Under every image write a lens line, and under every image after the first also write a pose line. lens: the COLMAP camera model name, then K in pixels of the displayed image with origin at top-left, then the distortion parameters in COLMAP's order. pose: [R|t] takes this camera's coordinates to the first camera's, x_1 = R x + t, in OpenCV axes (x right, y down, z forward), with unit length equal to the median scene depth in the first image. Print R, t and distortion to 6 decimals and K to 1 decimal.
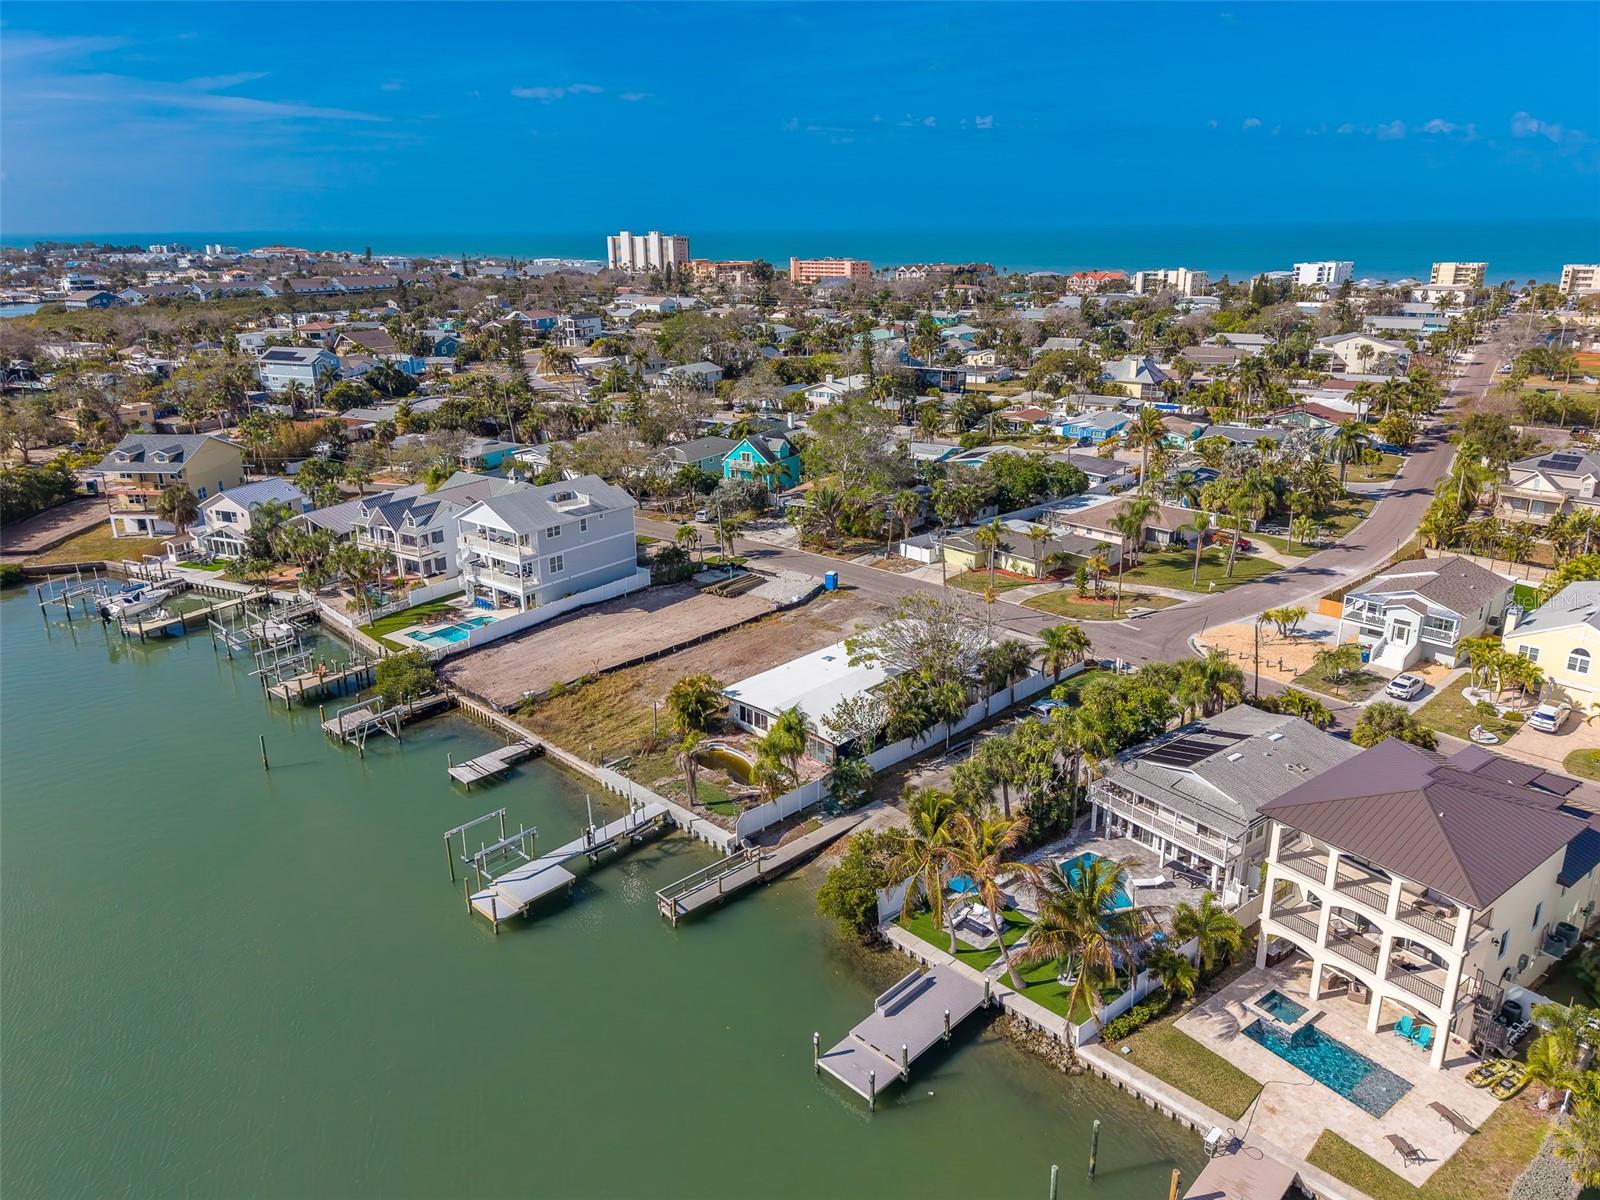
lens RADIAL K [[1048.1, 0, 800.0], [0, 1048.1, 600.0], [0, 0, 1]] dist [0.069924, -0.044246]
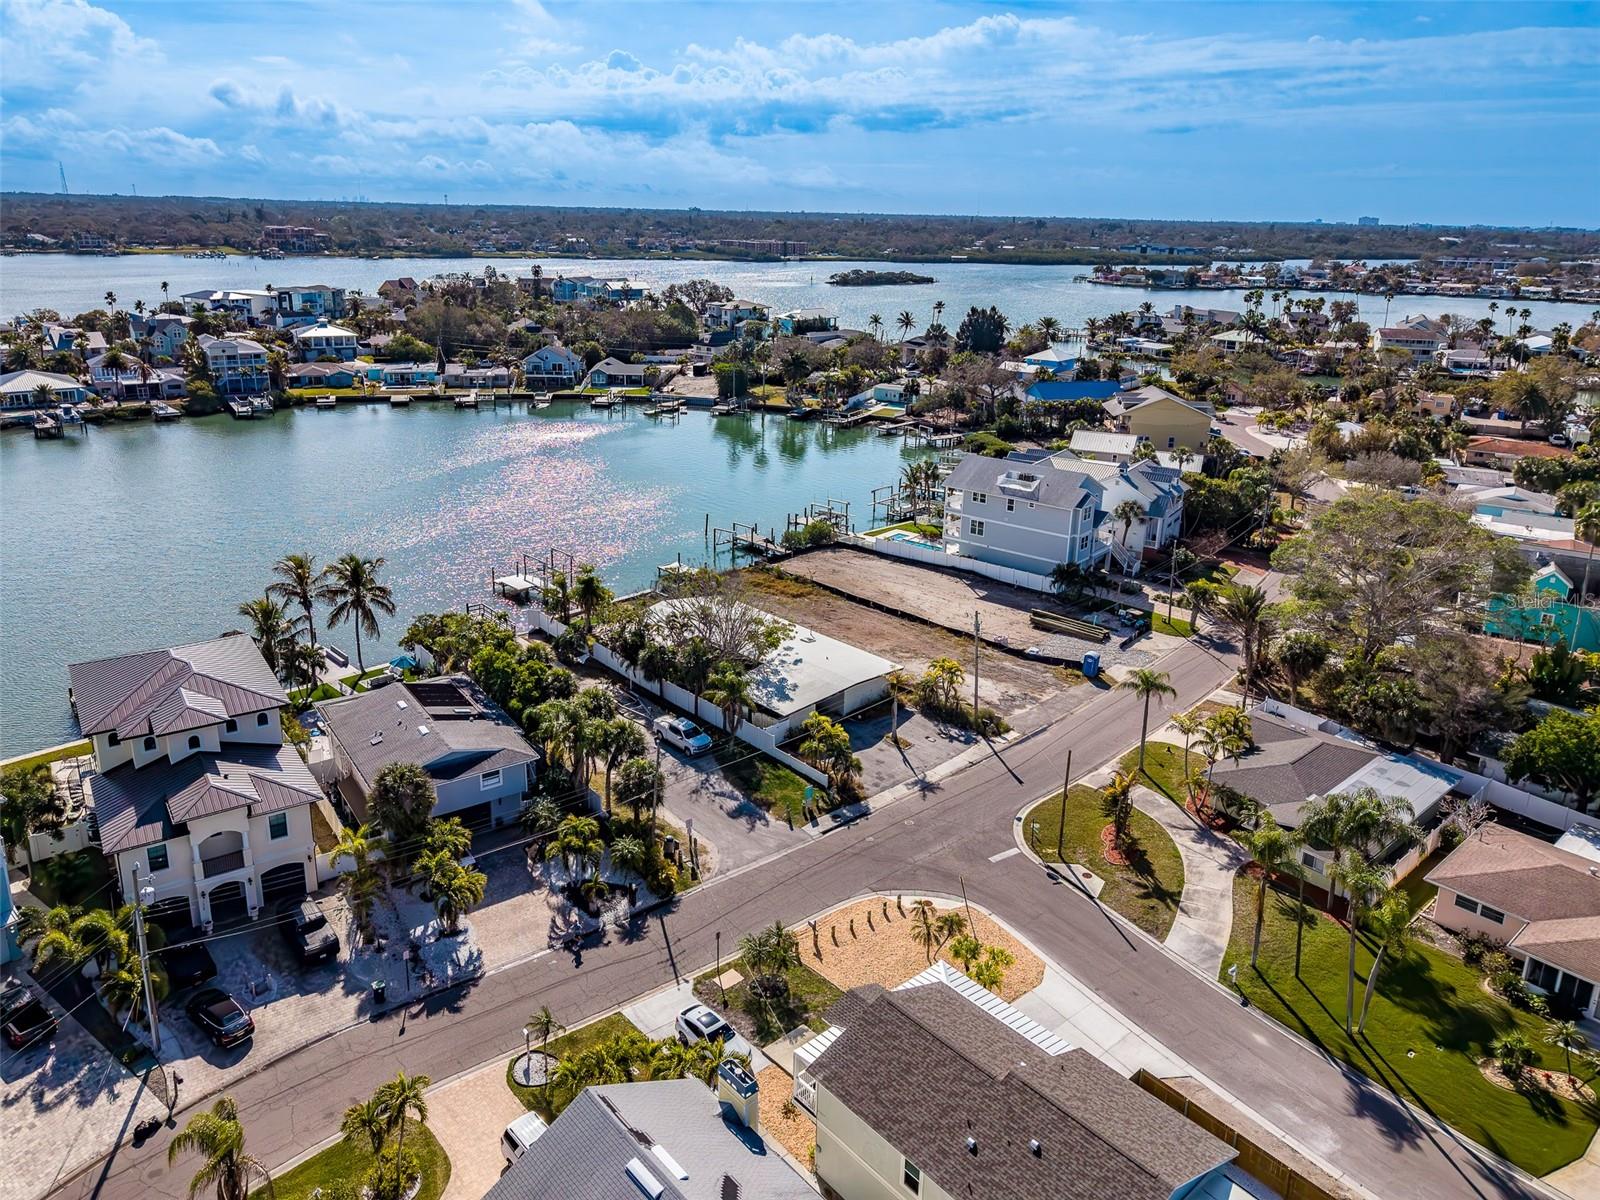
lens RADIAL K [[1074.1, 0, 800.0], [0, 1074.1, 600.0], [0, 0, 1]] dist [0.053864, -0.000409]
pose [[-0.013731, 0.349593, -0.936801, 0.743532], [-0.354444, 0.874351, 0.331483, -0.241417], [0.934977, 0.336595, 0.111905, 0.644697]]
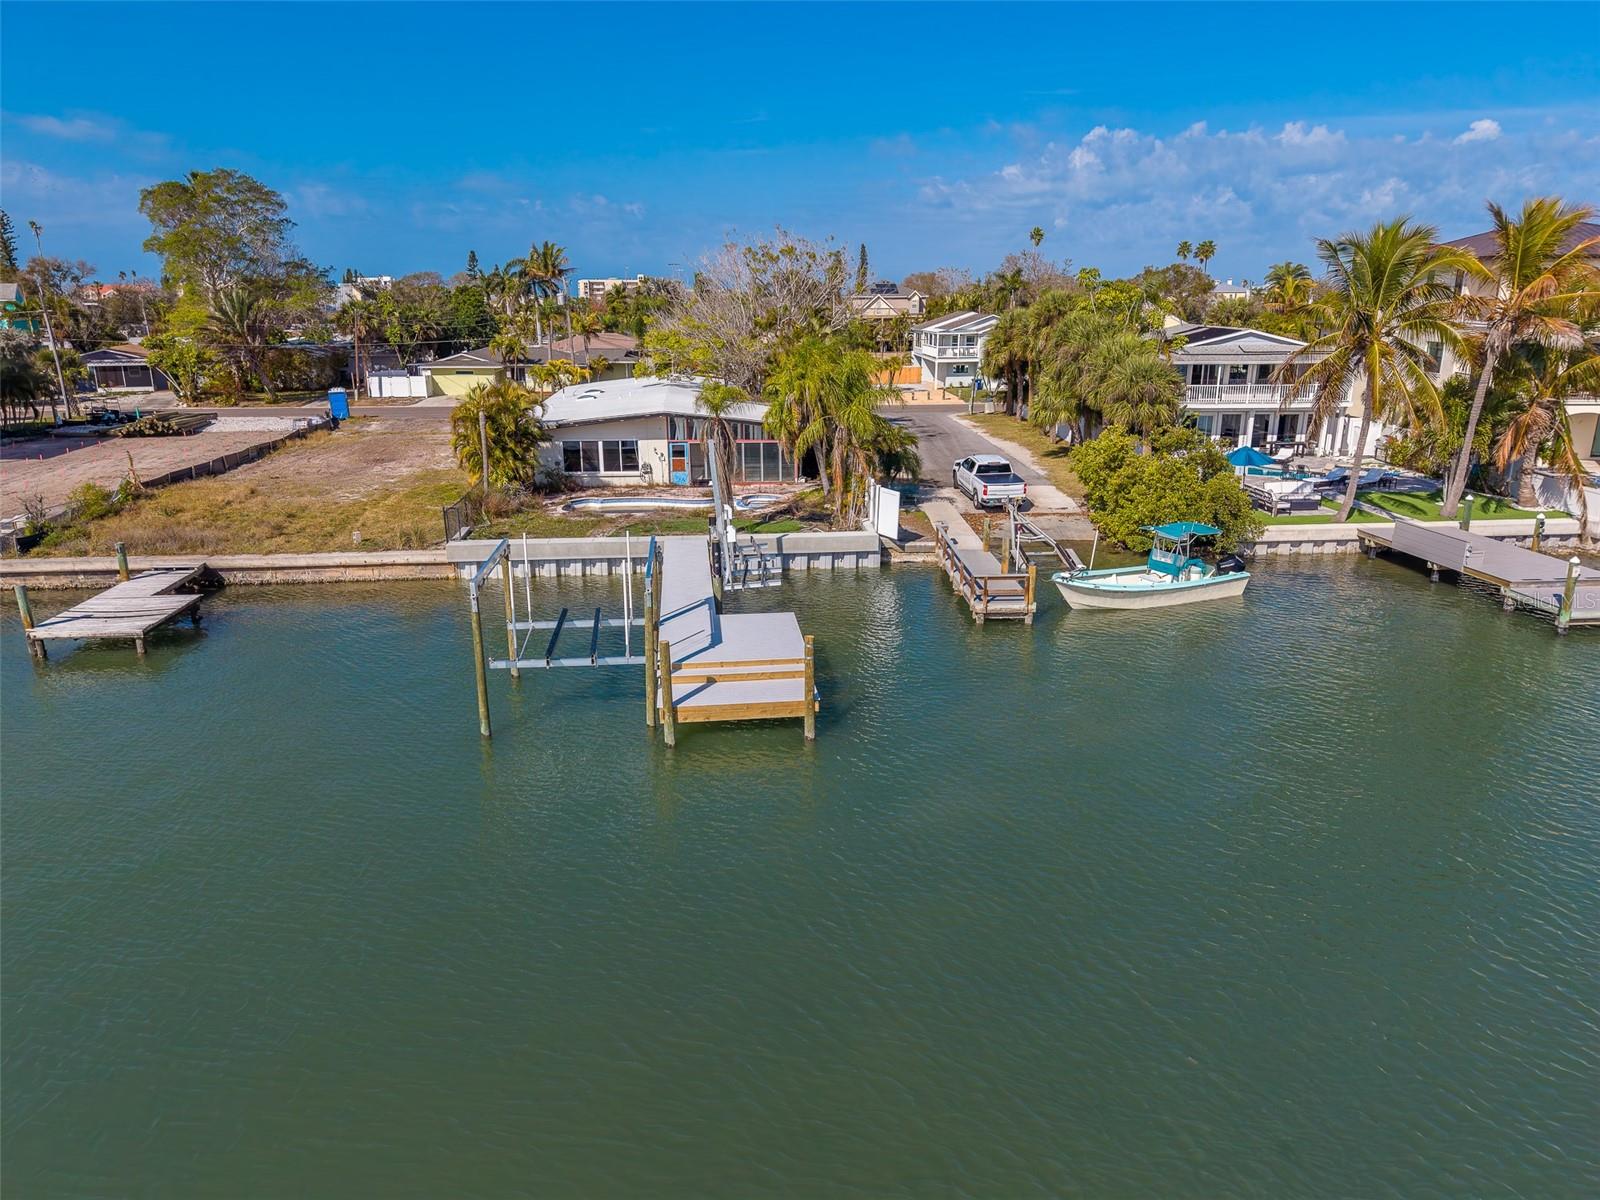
lens RADIAL K [[1084.4, 0, 829.1], [0, 1084.4, 599.0], [0, 0, 1]] dist [0.038879, -0.050254]
pose [[0.617965, -0.194527, 0.761760, -0.281125], [0.248282, 0.967610, 0.045680, 0.127115], [-0.745973, 0.160902, 0.646247, 0.368116]]
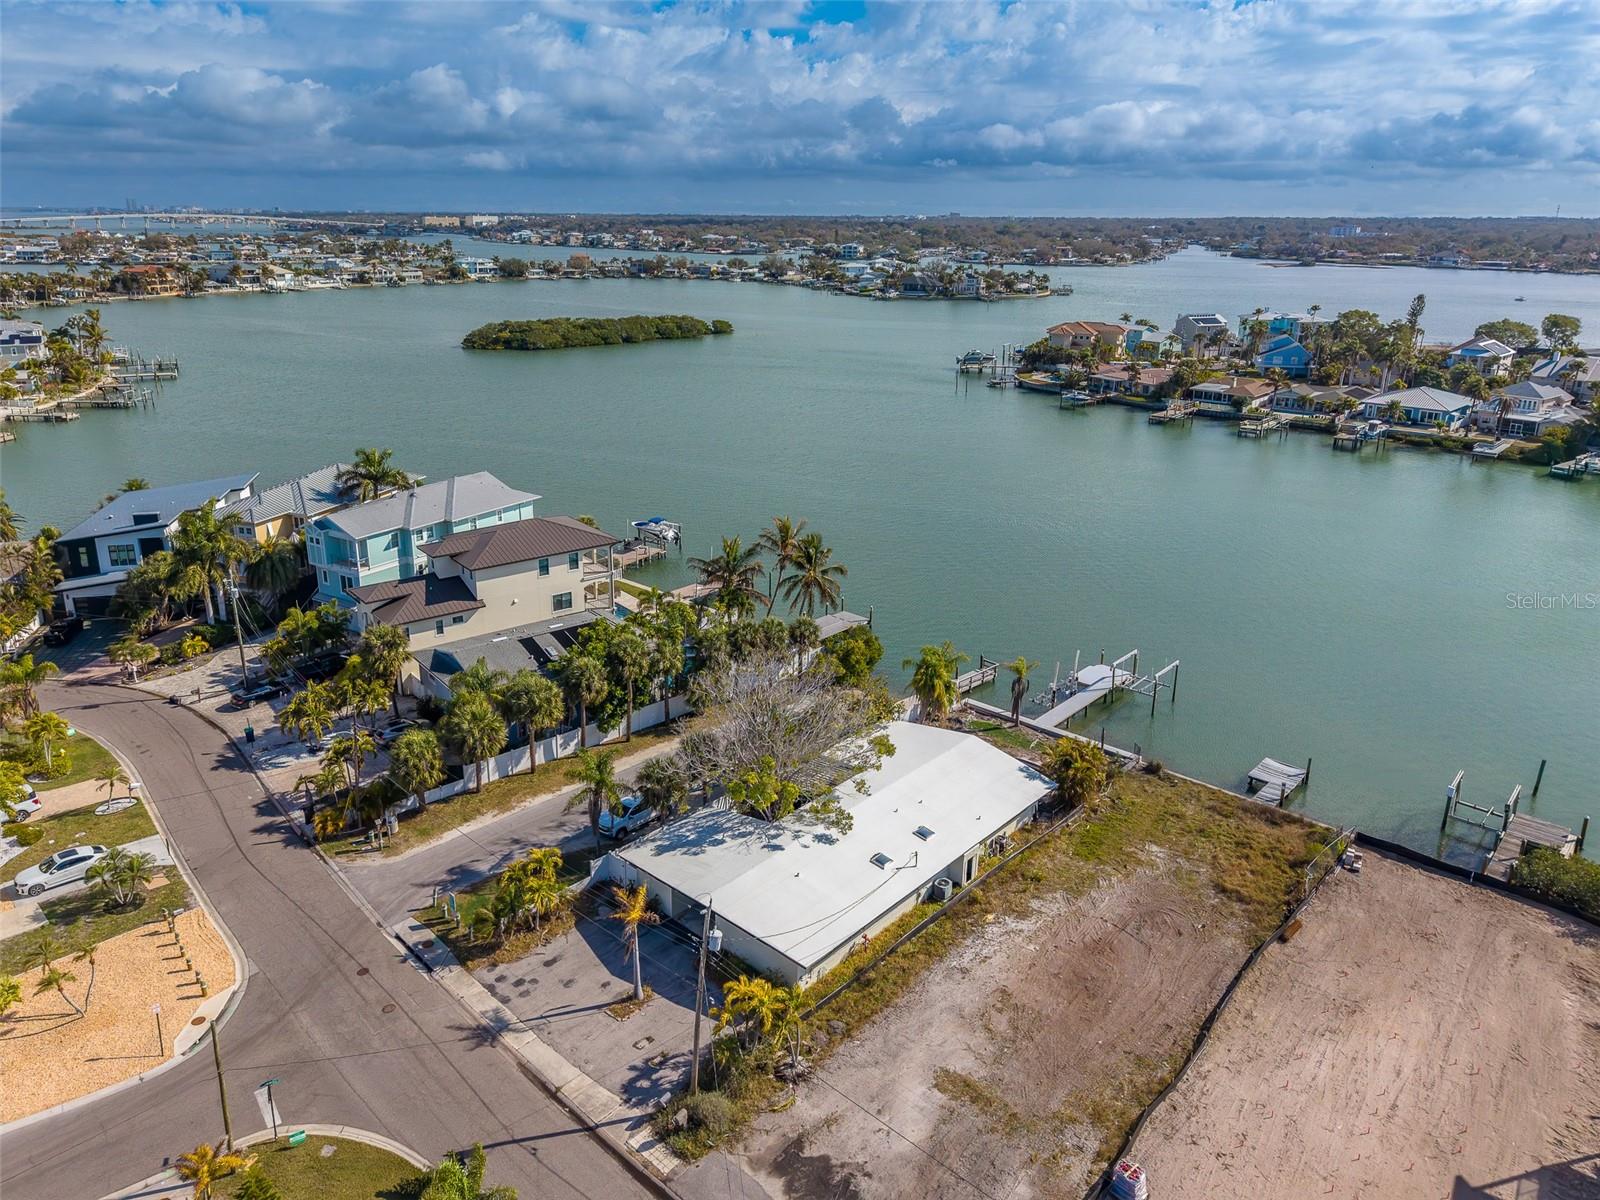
lens RADIAL K [[1083.5, 0, 800.0], [0, 1083.5, 600.0], [0, 0, 1]] dist [0.031432, -0.023496]
pose [[-0.998939, 0.015910, -0.043208, 0.095246], [-0.014797, 0.777703, 0.628458, -0.353423], [0.043602, 0.628431, -0.776643, 1.040503]]
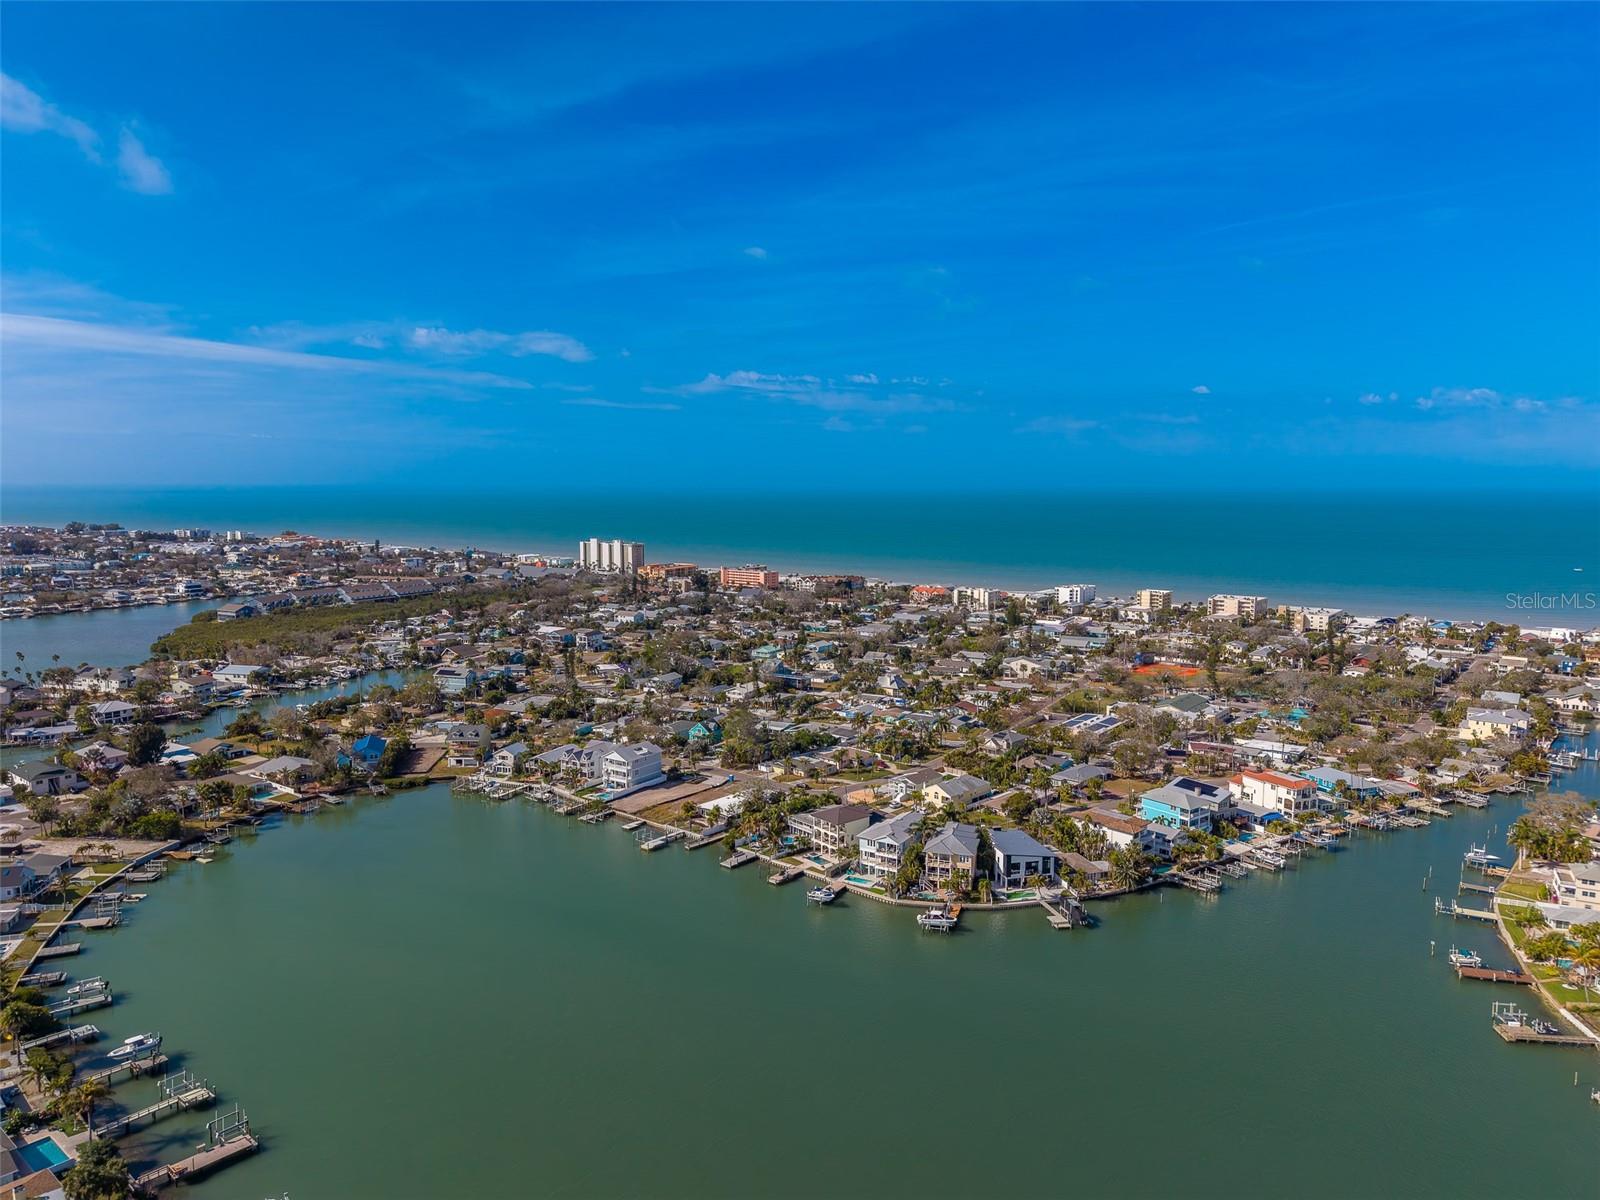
lens RADIAL K [[1048.1, 0, 800.0], [0, 1048.1, 600.0], [0, 0, 1]] dist [0.069924, -0.044246]
pose [[0.997825, 0.004138, 0.065795, 0.024518], [0.010787, 0.974328, -0.224875, 0.143562], [-0.065036, 0.225096, 0.972164, -1.763290]]
